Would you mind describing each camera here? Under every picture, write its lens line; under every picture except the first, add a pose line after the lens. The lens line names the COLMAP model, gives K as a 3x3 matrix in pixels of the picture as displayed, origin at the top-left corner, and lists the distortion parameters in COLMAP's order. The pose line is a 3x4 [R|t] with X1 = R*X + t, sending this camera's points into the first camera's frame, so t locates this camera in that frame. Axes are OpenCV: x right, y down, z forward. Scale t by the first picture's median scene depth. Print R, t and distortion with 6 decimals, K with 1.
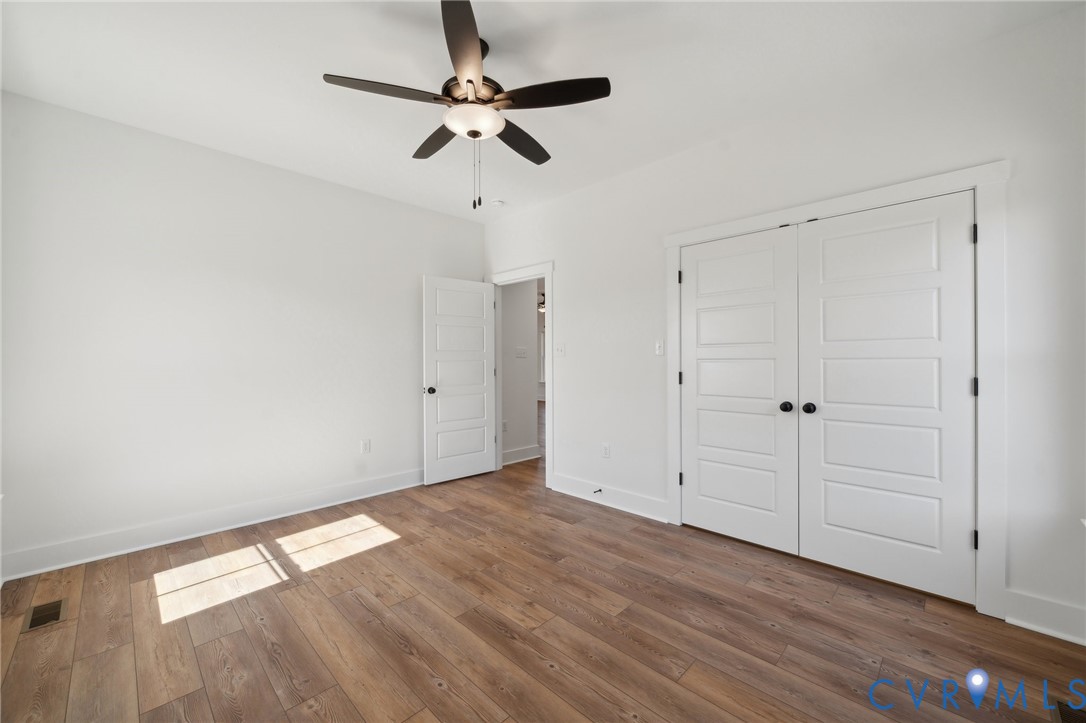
lens RADIAL K [[414.0, 0, 544.4], [0, 414.0, 360.5], [0, 0, 1]] dist [-0.002172, -0.000132]
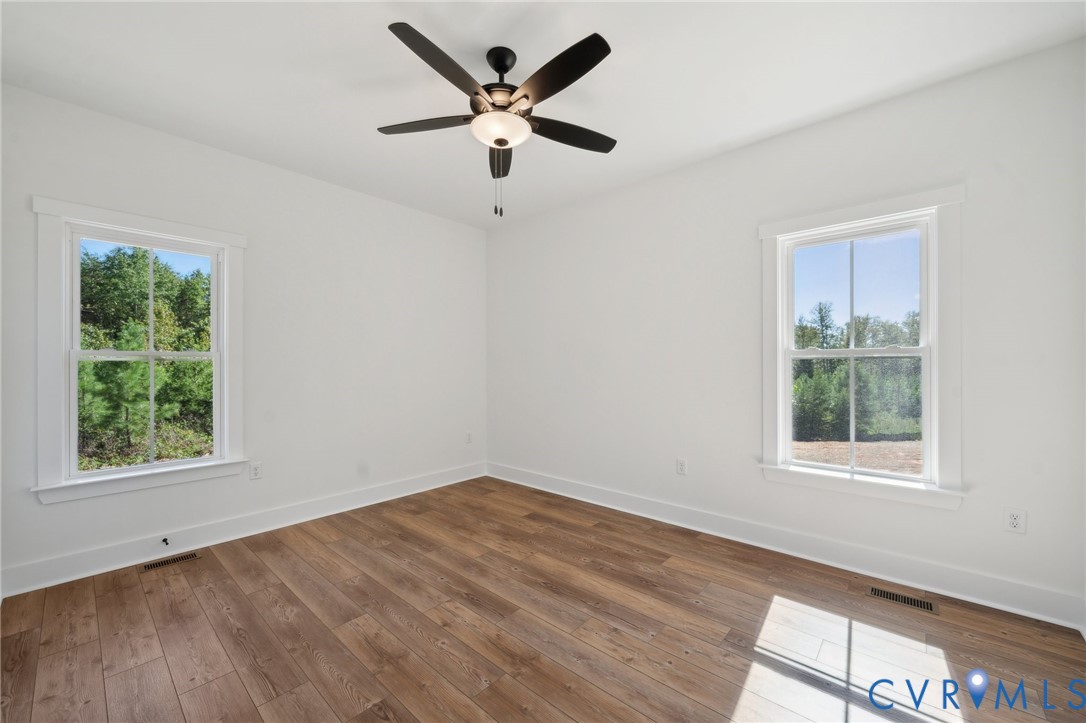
lens RADIAL K [[414.0, 0, 542.4], [0, 414.0, 363.2], [0, 0, 1]] dist [-0.002172, -0.000132]
pose [[-0.999158, 0.004759, -0.040763, -0.232757], [0.004773, 0.999989, -0.000259, -0.007224], [0.040761, -0.000454, -0.999169, 2.068015]]
